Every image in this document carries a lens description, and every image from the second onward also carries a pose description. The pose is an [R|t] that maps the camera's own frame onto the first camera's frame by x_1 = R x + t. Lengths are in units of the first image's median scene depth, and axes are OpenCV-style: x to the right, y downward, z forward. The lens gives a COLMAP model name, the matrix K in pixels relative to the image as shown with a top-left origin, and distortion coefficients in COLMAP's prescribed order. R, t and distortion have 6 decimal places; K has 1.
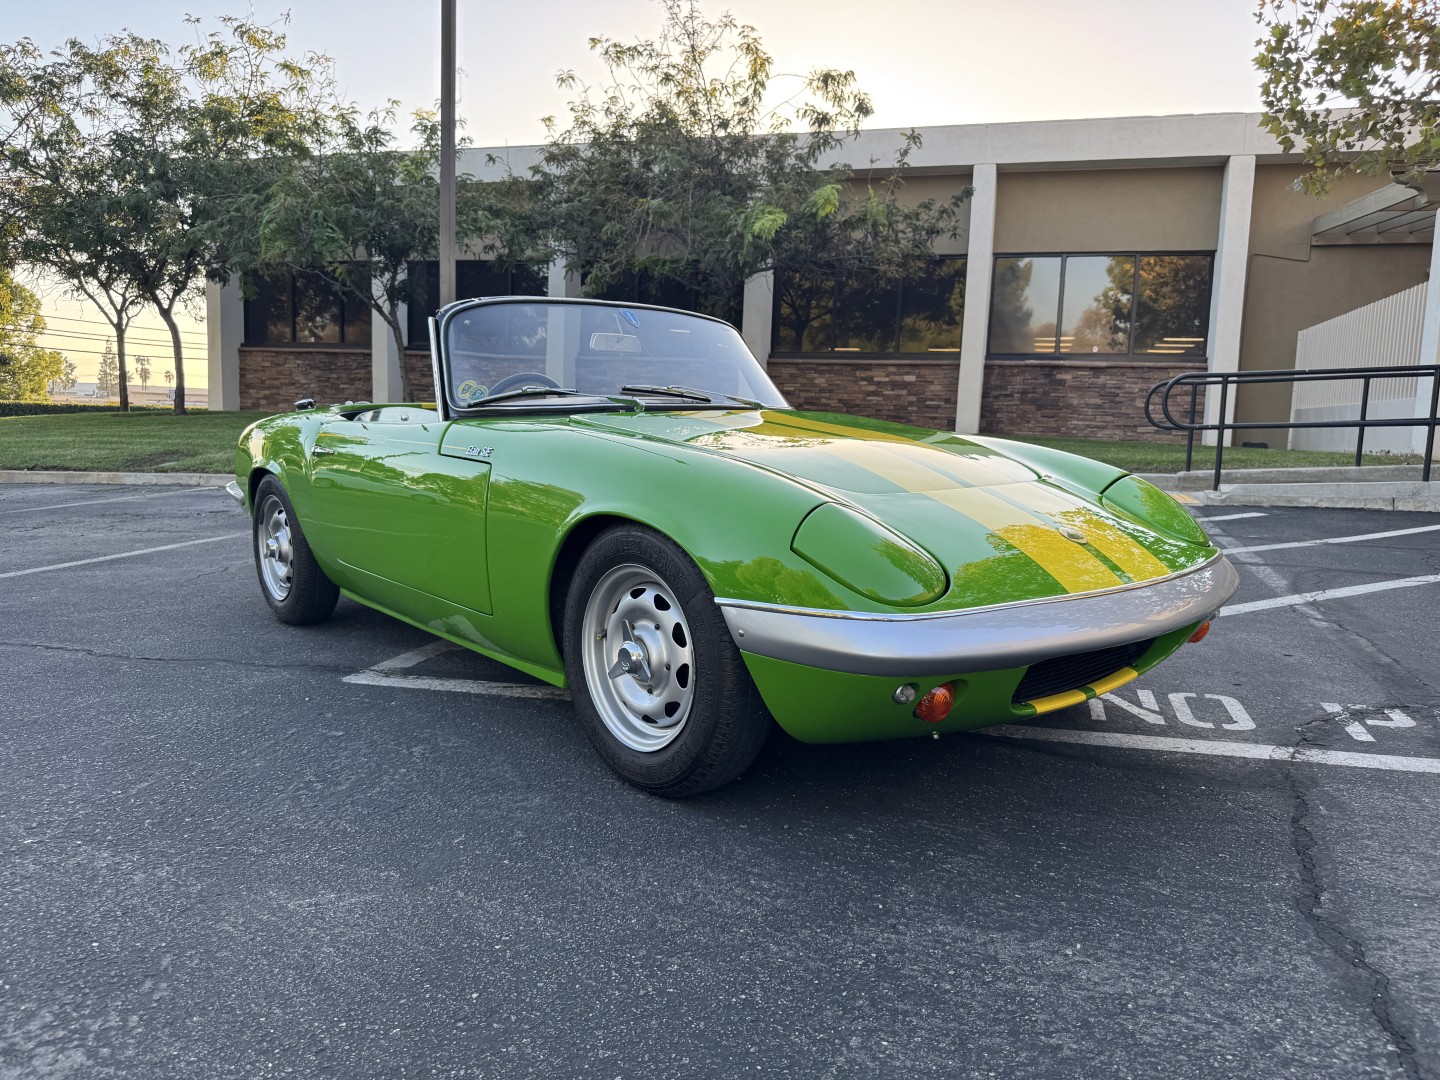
lens RADIAL K [[1013.0, 0, 723.7], [0, 1013.0, 542.1], [0, 0, 1]] dist [0.080370, -0.119311]
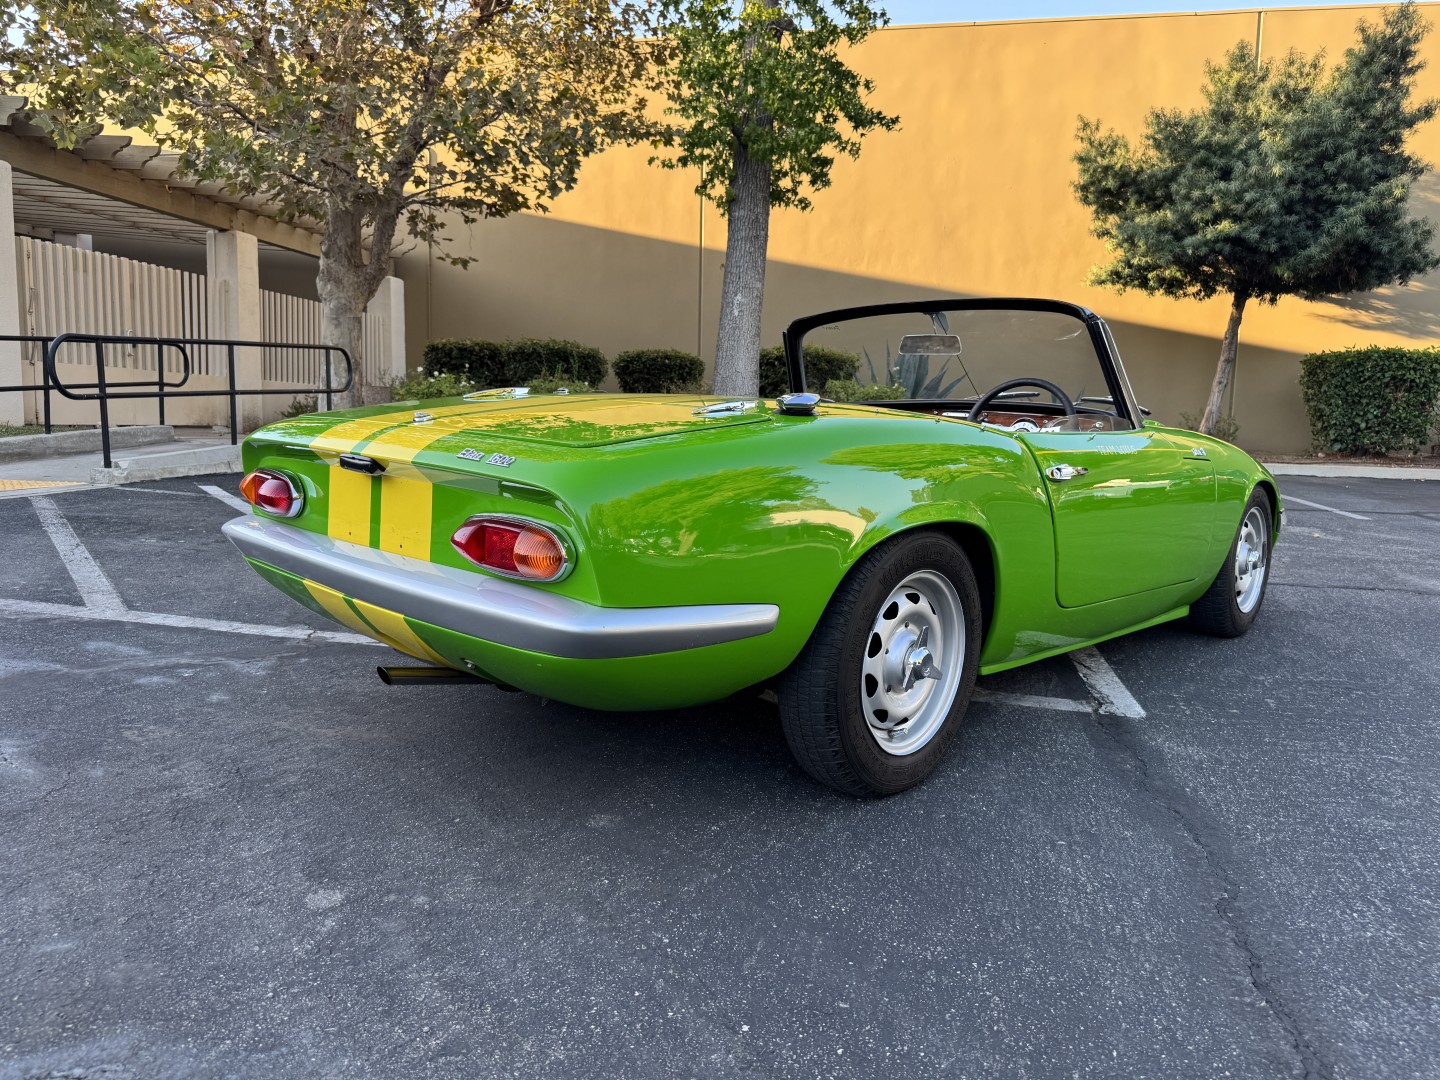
lens RADIAL K [[1025.5, 0, 716.4], [0, 1025.5, 533.0], [0, 0, 1]] dist [0.007578, -0.014332]
pose [[-0.112774, -0.133691, 0.984586, -0.271155], [0.091636, 0.985285, 0.144282, -0.043054], [-0.989386, 0.106494, -0.098863, 0.326107]]
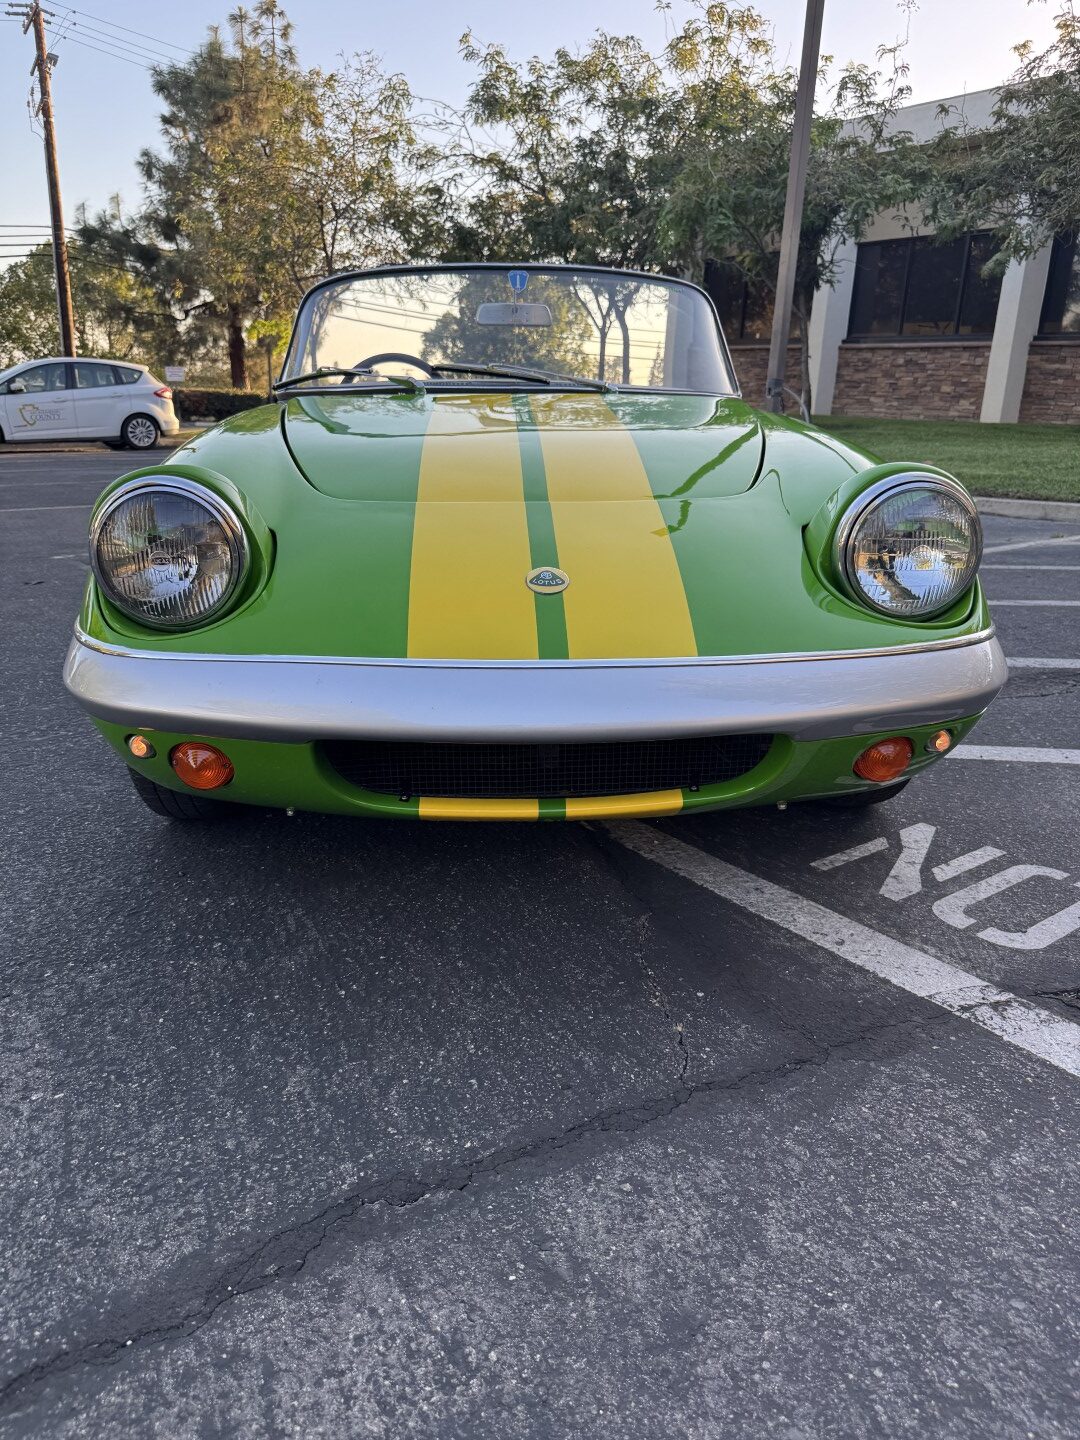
lens RADIAL K [[1021.6, 0, 533.7], [0, 1021.6, 714.7], [0, 0, 1]] dist [0.015221, -0.030826]
pose [[0.795476, 0.179486, -0.578794, 0.115453], [-0.084943, 0.978726, 0.186762, -0.007166], [0.600002, -0.099400, 0.793799, 0.070560]]
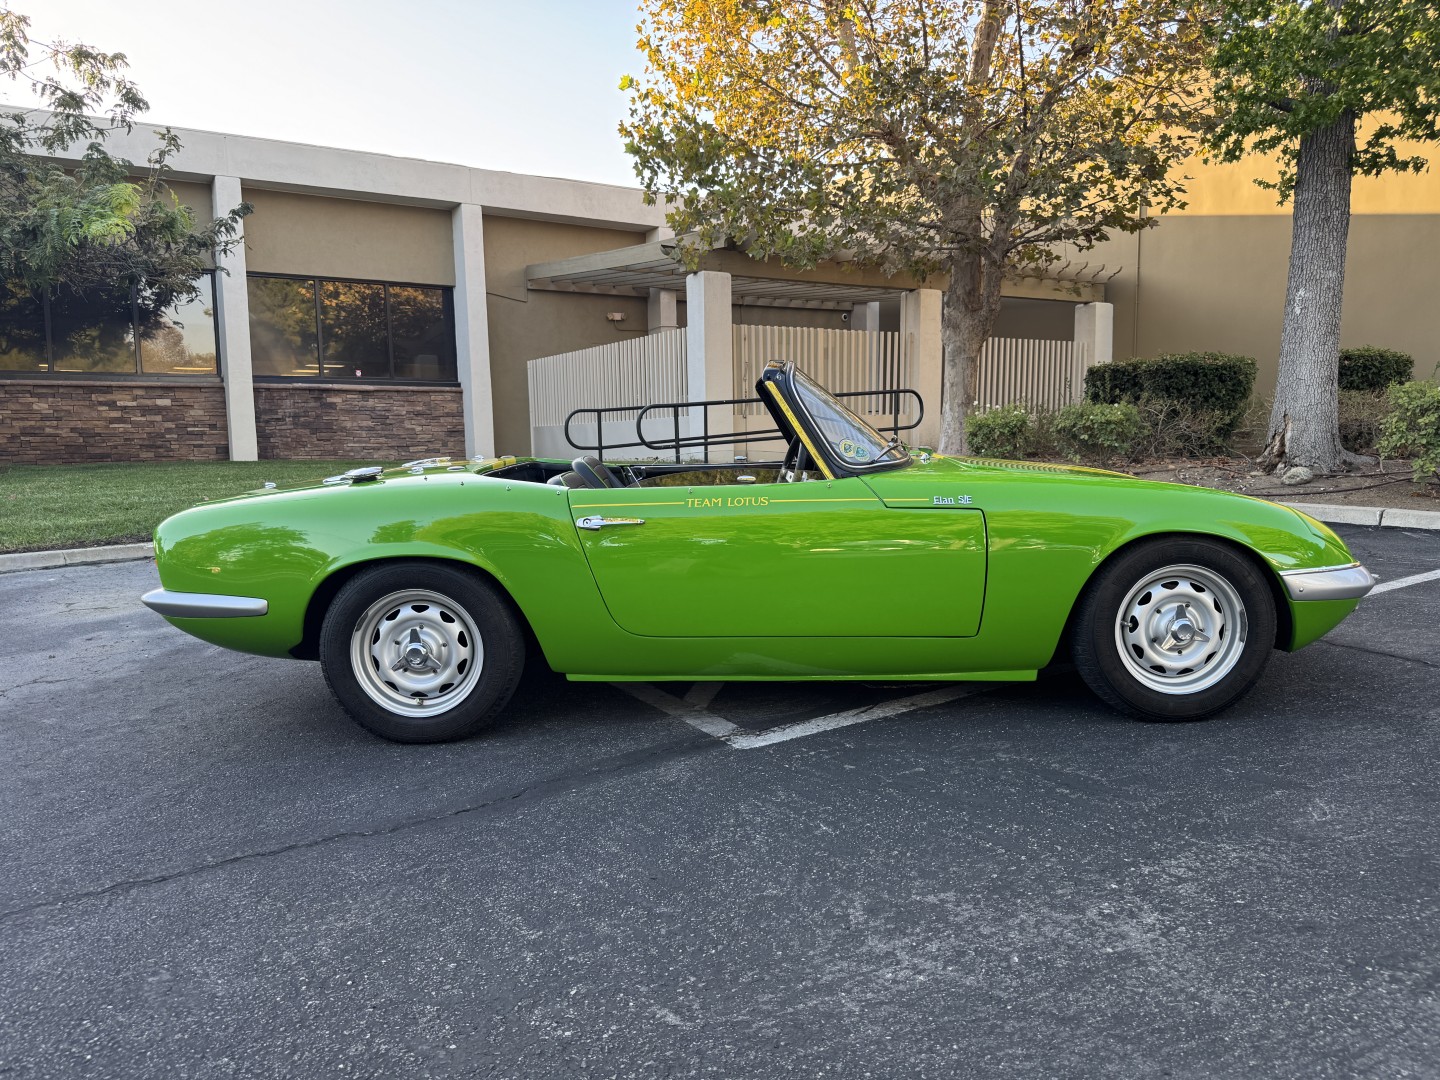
lens RADIAL K [[1010.8, 0, 720.0], [0, 1010.8, 540.0], [0, 0, 1]] dist [0.030257, -0.041694]
pose [[0.650821, -0.114636, 0.750527, -0.245491], [0.126783, 0.991065, 0.041436, -0.023852], [-0.748571, 0.068187, 0.659539, 0.083414]]
